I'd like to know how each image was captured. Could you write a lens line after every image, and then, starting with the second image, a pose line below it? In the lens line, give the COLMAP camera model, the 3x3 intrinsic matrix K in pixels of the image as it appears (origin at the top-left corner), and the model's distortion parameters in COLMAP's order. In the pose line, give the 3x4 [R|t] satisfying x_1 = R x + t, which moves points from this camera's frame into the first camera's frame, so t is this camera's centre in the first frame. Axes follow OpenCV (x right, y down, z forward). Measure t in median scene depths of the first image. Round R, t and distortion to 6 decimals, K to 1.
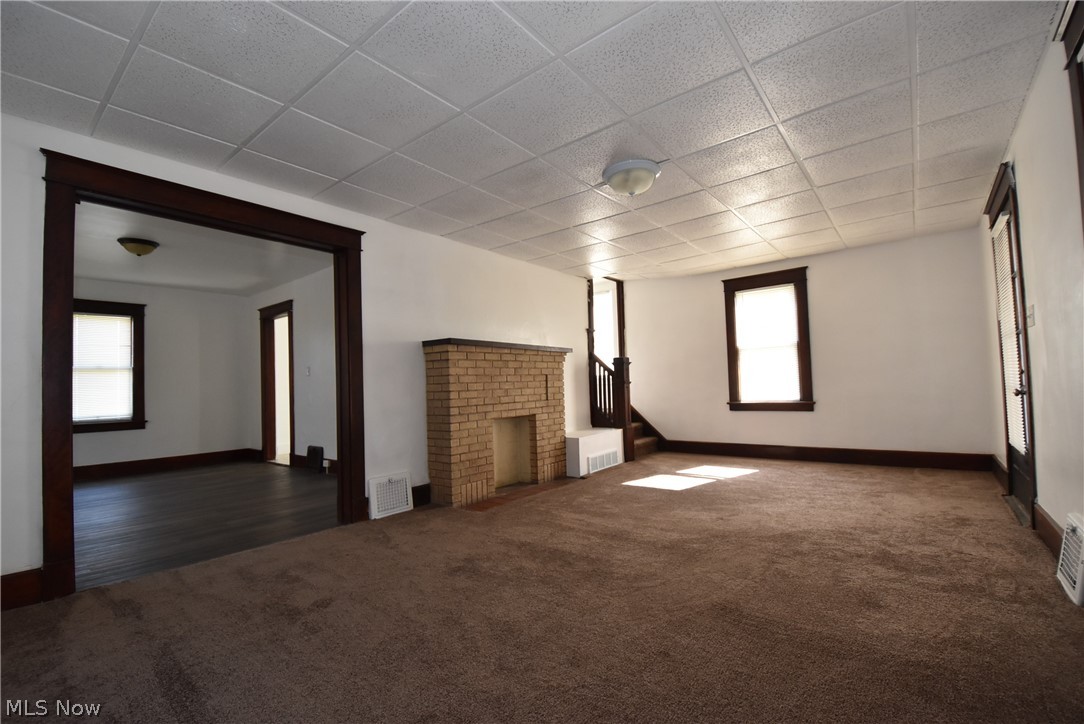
lens RADIAL K [[475.1, 0, 535.4], [0, 475.1, 368.1], [0, 0, 1]] dist [-0.000568, -0.000328]
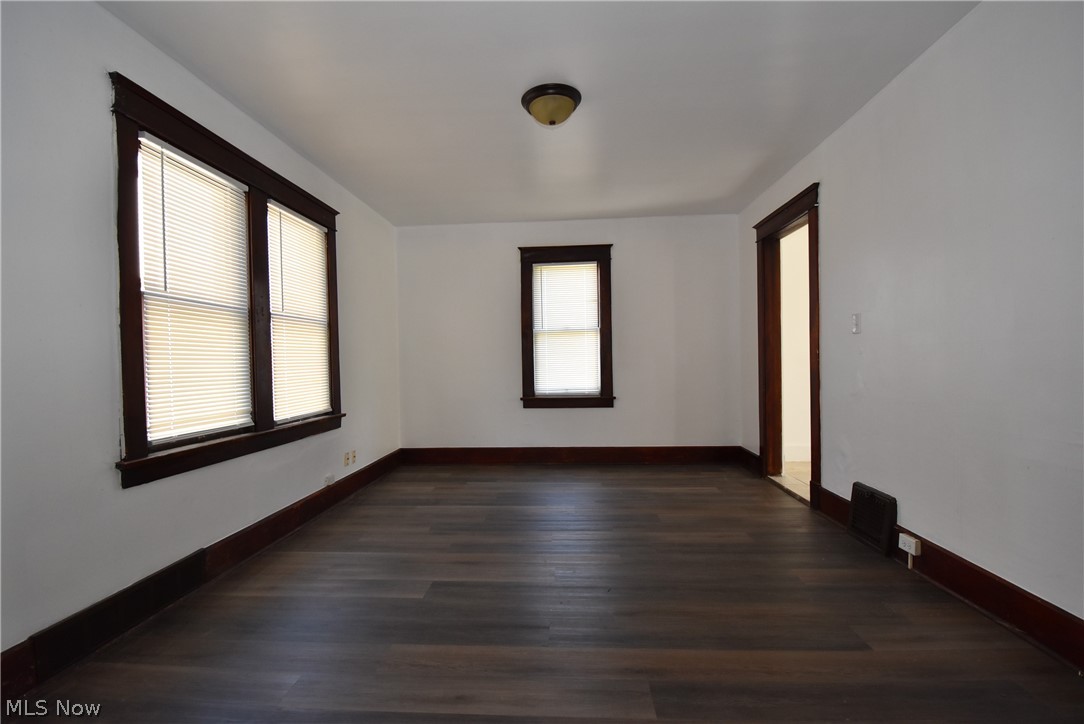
lens RADIAL K [[475.1, 0, 535.4], [0, 475.1, 368.1], [0, 0, 1]] dist [-0.000568, -0.000328]
pose [[0.575458, 0.036705, -0.817007, -0.267097], [0.028816, 0.997462, 0.065109, 0.009990], [0.817324, -0.061010, 0.572939, 0.456578]]
